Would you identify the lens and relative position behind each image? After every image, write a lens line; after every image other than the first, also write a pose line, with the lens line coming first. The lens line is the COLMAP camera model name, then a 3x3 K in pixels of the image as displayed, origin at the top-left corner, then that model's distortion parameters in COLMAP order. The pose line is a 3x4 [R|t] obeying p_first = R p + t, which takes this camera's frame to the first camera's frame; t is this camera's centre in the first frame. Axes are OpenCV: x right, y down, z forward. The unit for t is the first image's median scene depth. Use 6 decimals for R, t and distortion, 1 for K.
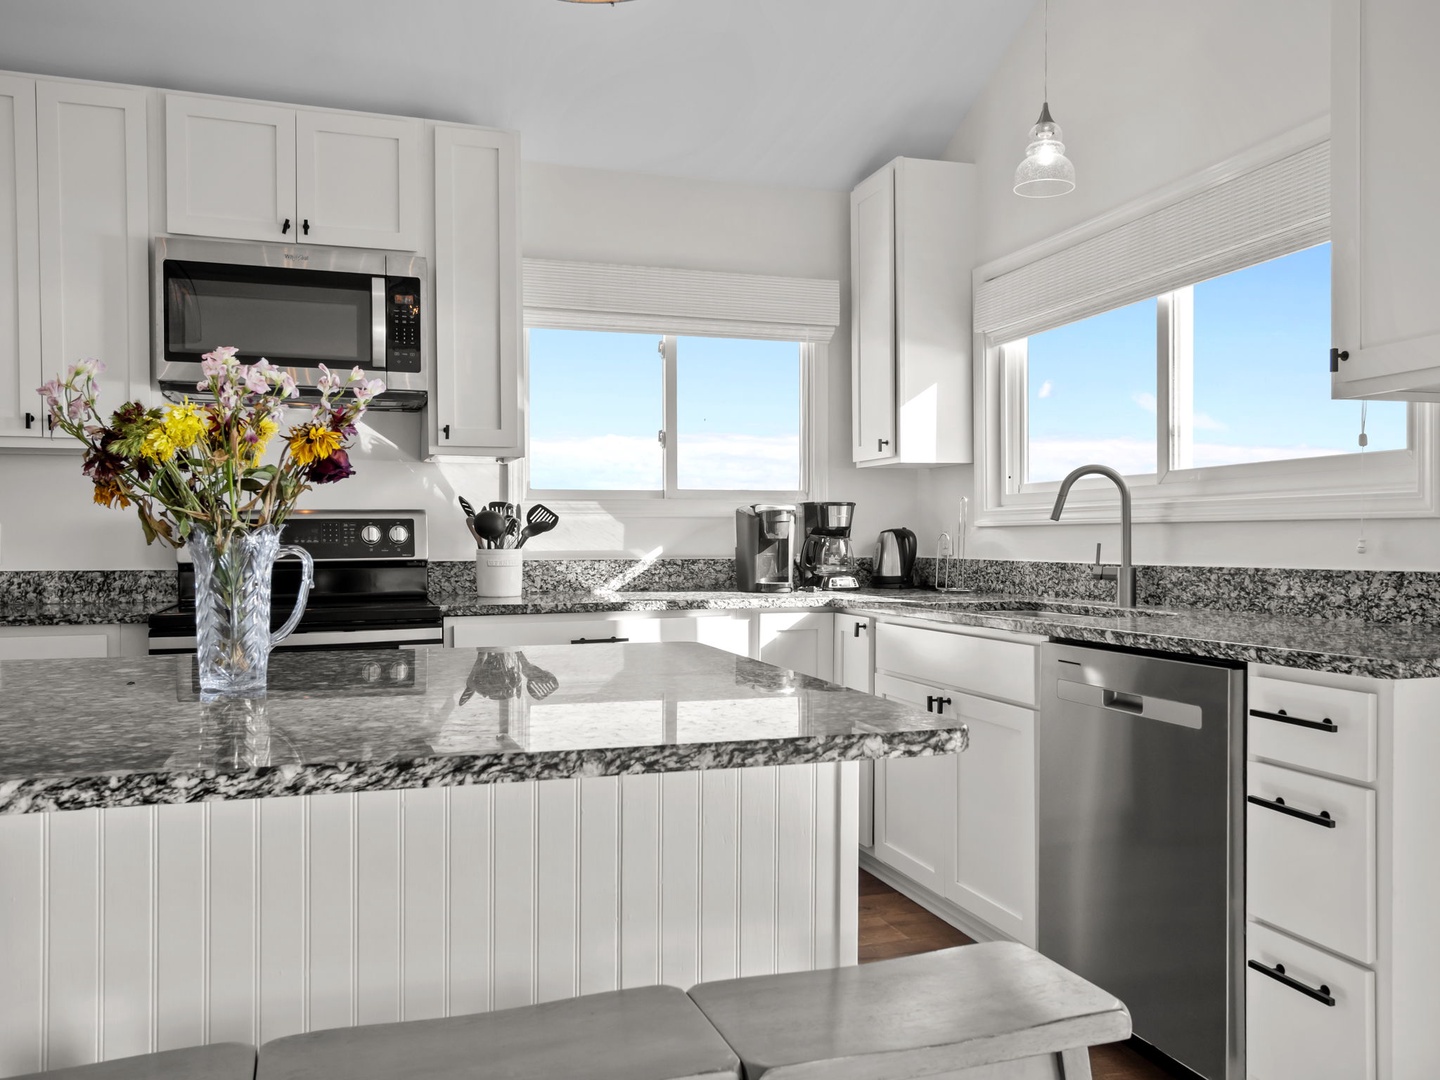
lens RADIAL K [[1150.3, 0, 729.0], [0, 1150.3, 545.0], [0, 0, 1]] dist [-0.002081, 0.003805]
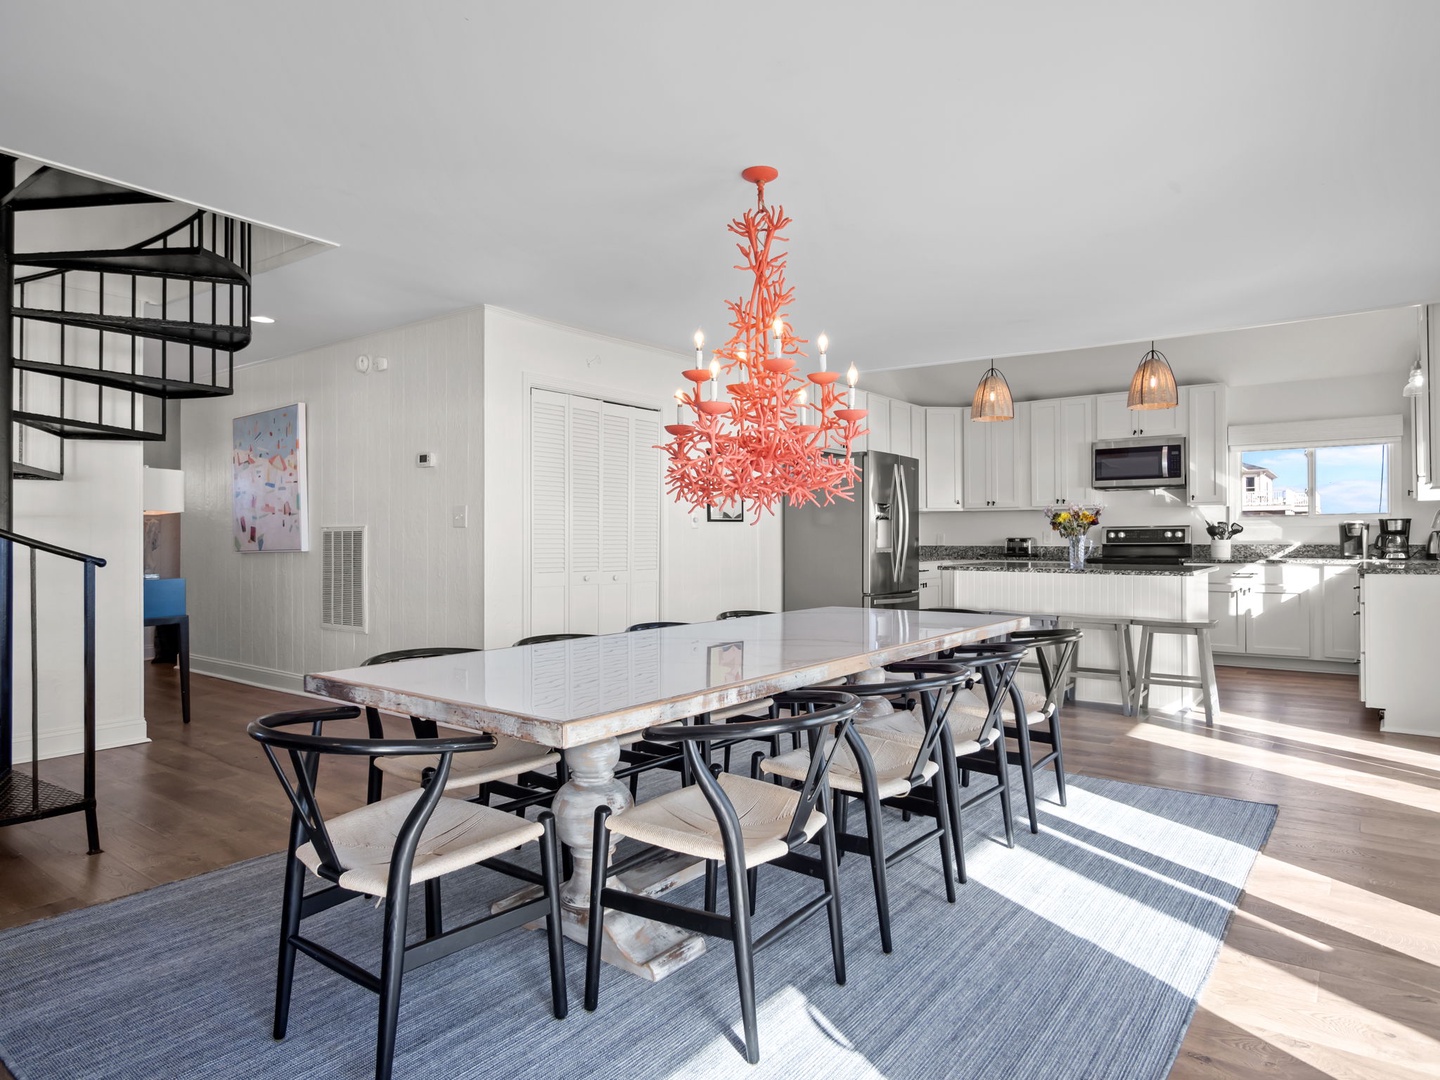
lens RADIAL K [[882.1, 0, 726.6], [0, 882.1, 538.8], [0, 0, 1]] dist [-0.006420, -0.001172]
pose [[0.570052, 0.002207, -0.821606, 0.913631], [-0.001786, 0.999997, 0.001447, 0.000325], [0.821607, 0.000642, 0.570054, -1.210027]]
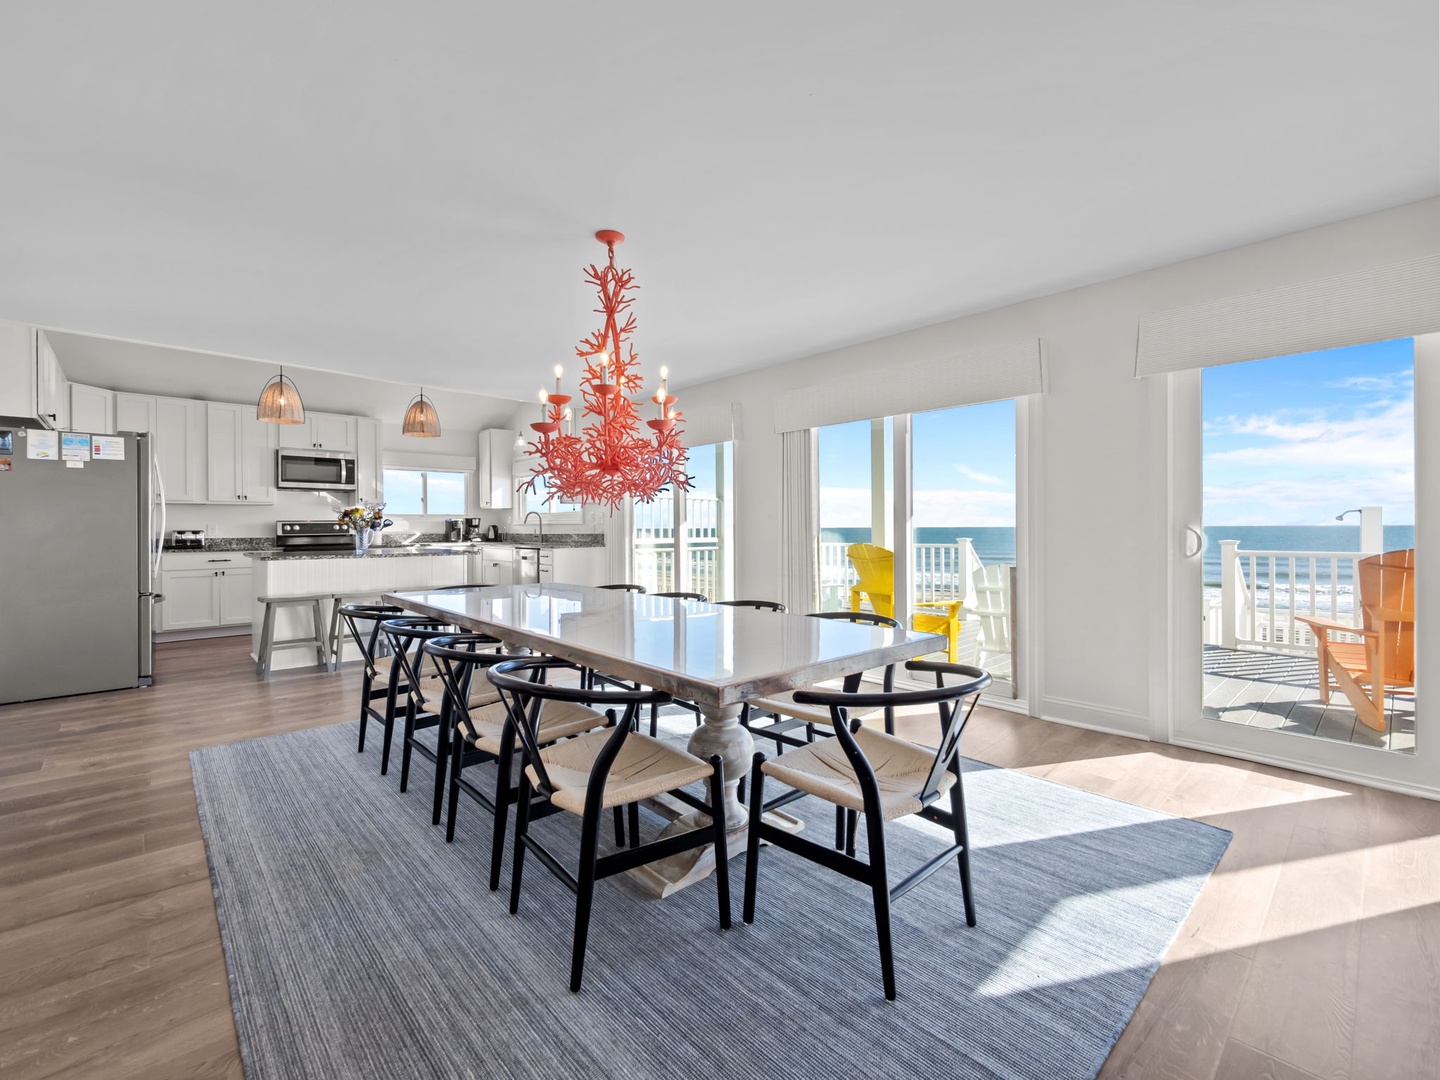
lens RADIAL K [[632.2, 0, 727.4], [0, 632.2, 526.2], [0, 0, 1]] dist [0.000838, -0.000081]
pose [[0.907347, -0.000933, 0.420381, -0.030261], [0.003178, 0.999984, -0.004641, 0.000986], [-0.420370, 0.005547, 0.907336, -1.466695]]
